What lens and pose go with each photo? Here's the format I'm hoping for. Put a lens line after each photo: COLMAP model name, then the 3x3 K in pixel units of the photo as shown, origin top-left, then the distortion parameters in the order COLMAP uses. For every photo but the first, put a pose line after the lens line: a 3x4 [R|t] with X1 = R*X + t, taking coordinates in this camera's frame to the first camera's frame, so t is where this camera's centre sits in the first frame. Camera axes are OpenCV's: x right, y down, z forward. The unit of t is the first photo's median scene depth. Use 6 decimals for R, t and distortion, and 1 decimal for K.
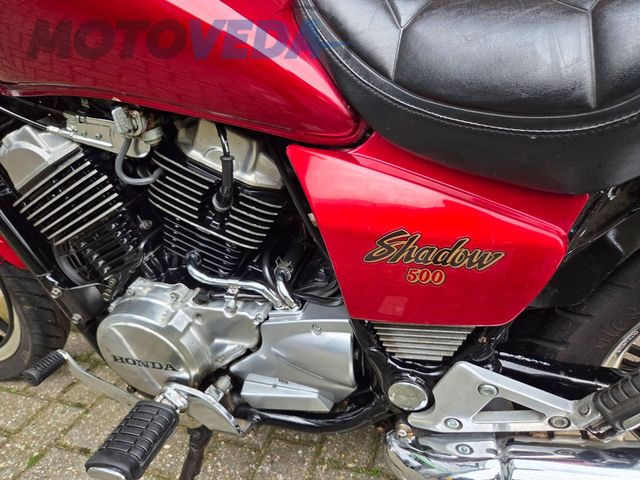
lens RADIAL K [[427.5, 0, 320.2], [0, 427.5, 238.9], [0, 0, 1]] dist [0.056422, -0.039064]
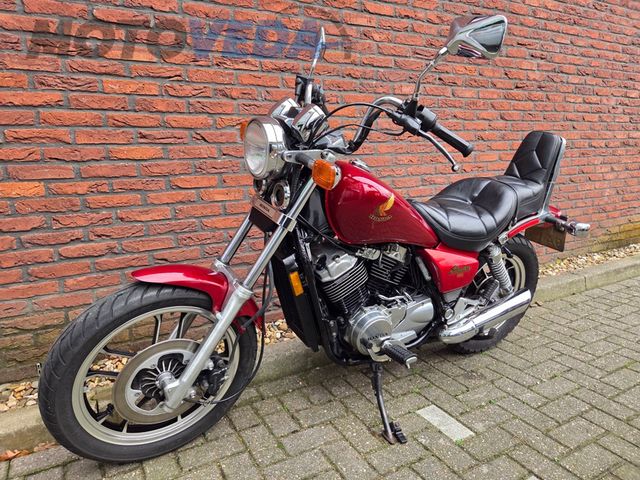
lens RADIAL K [[427.5, 0, 320.2], [0, 427.5, 241.7], [0, 0, 1]] dist [0.056422, -0.039064]
pose [[0.678562, -0.107346, 0.726657, -3.034028], [0.240609, 0.967169, -0.081808, -0.170511], [-0.694018, 0.230352, 0.682112, -0.798345]]
